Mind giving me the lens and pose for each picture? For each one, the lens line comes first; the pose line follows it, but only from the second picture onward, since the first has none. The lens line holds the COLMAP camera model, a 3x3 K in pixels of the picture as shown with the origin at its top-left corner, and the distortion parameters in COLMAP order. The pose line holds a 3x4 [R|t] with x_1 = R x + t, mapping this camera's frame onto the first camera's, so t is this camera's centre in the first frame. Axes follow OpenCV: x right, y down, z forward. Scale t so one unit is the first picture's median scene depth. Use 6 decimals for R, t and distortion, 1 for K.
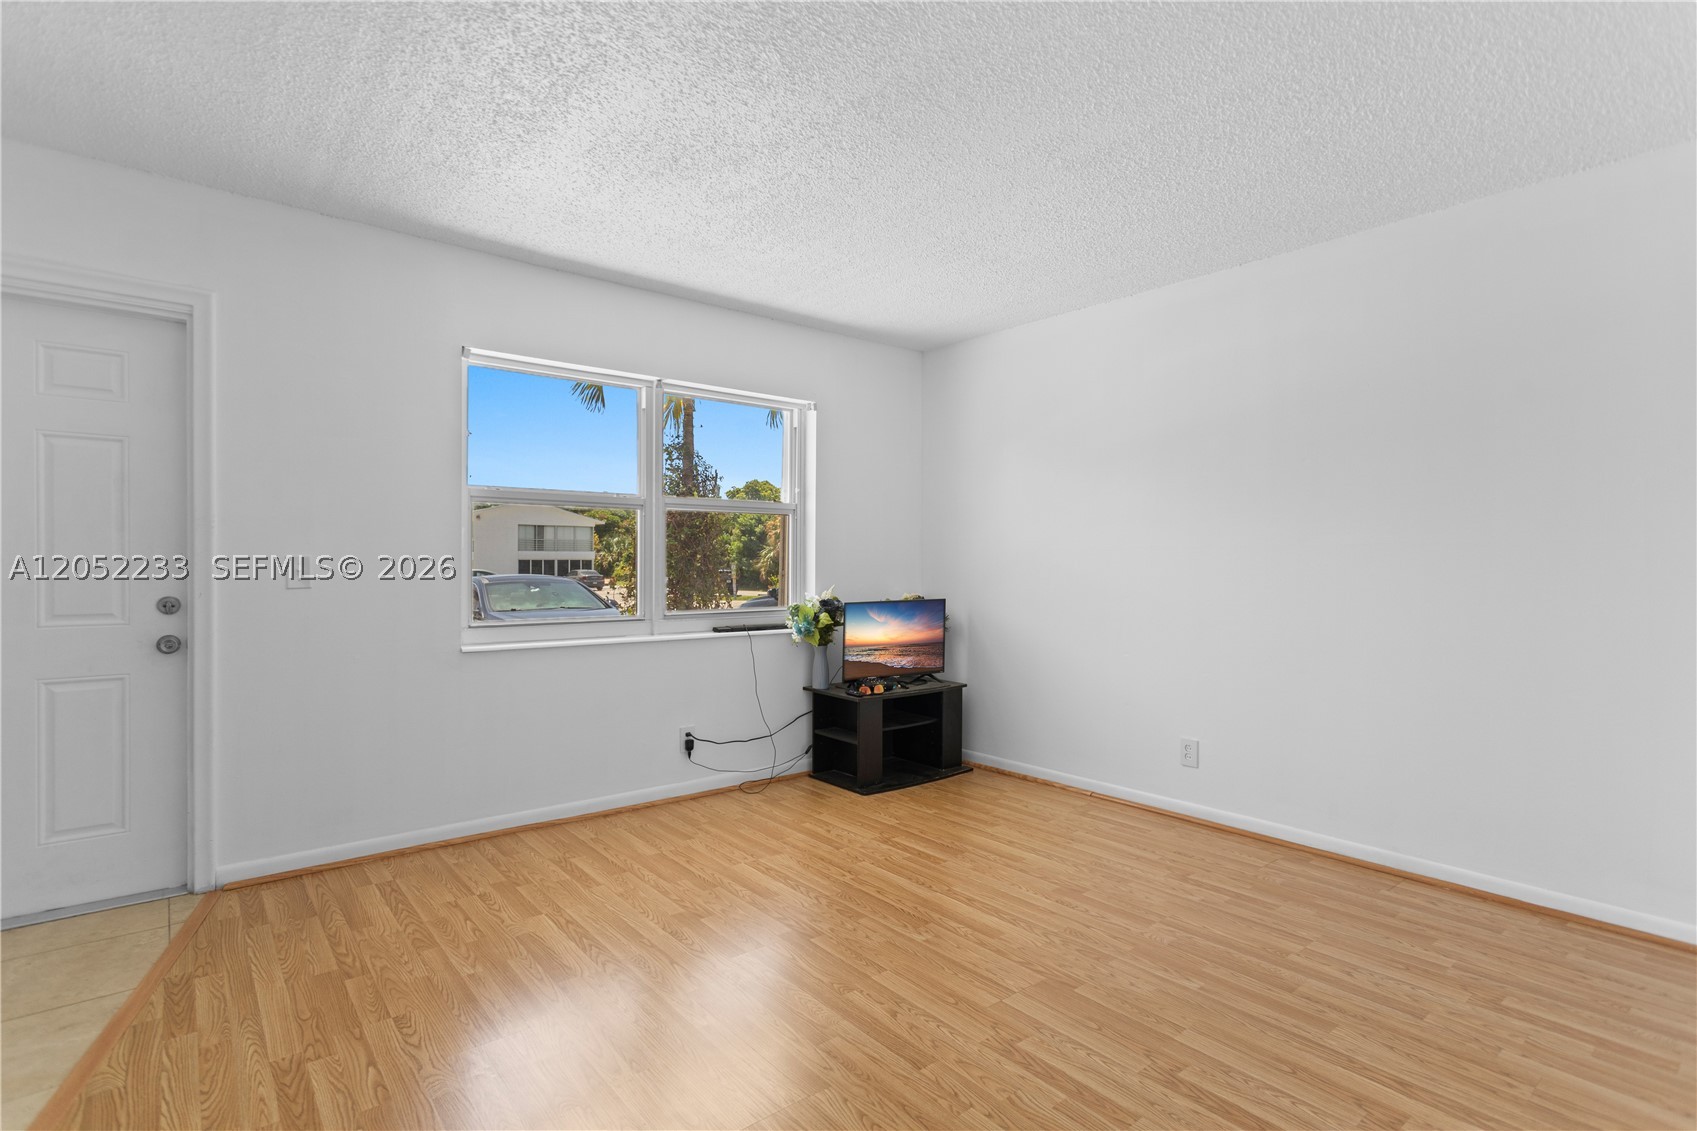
lens RADIAL K [[825.3, 0, 847.4], [0, 825.3, 567.9], [0, 0, 1]] dist [0.005373, 0.000403]
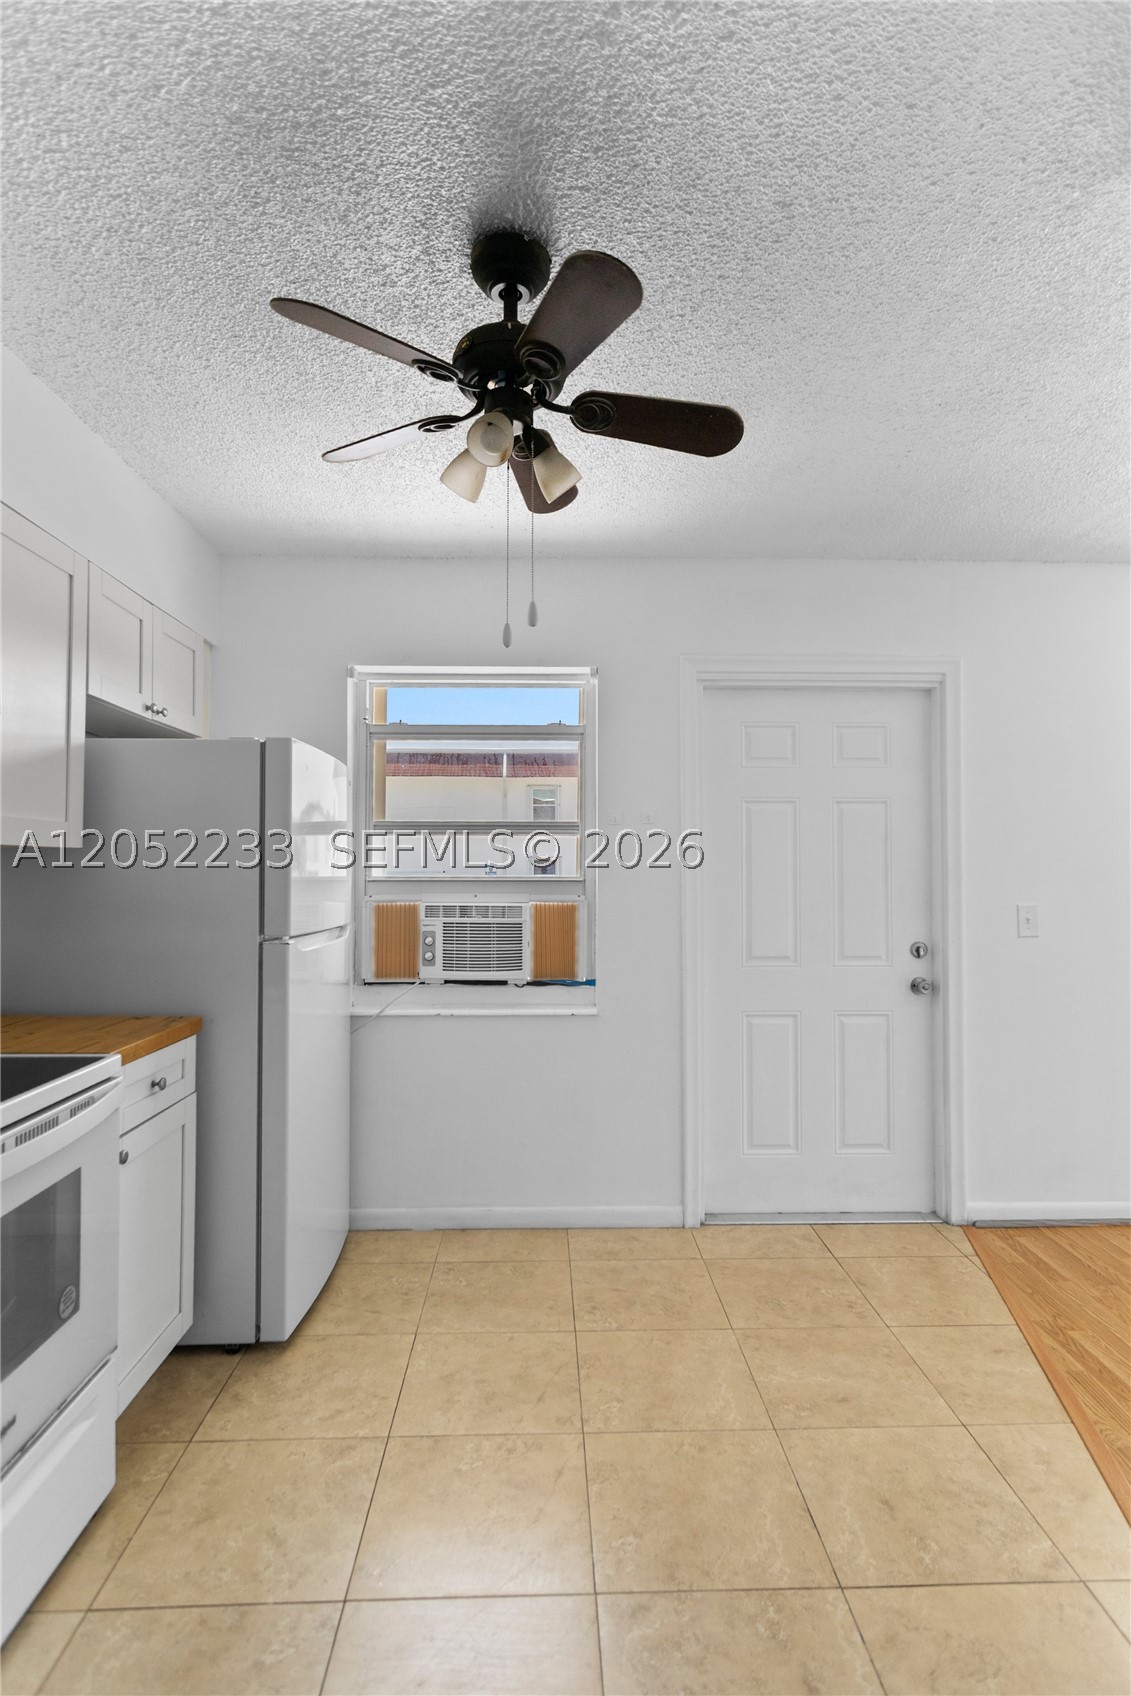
lens RADIAL K [[870.4, 0, 568.0], [0, 870.4, 853.8], [0, 0, 1]] dist [0.002772, 0.001243]
pose [[0.789622, -0.016078, -0.613383, -0.468480], [-0.000905, 0.999625, -0.027367, -0.048379], [0.613593, 0.022164, 0.789311, -0.185977]]
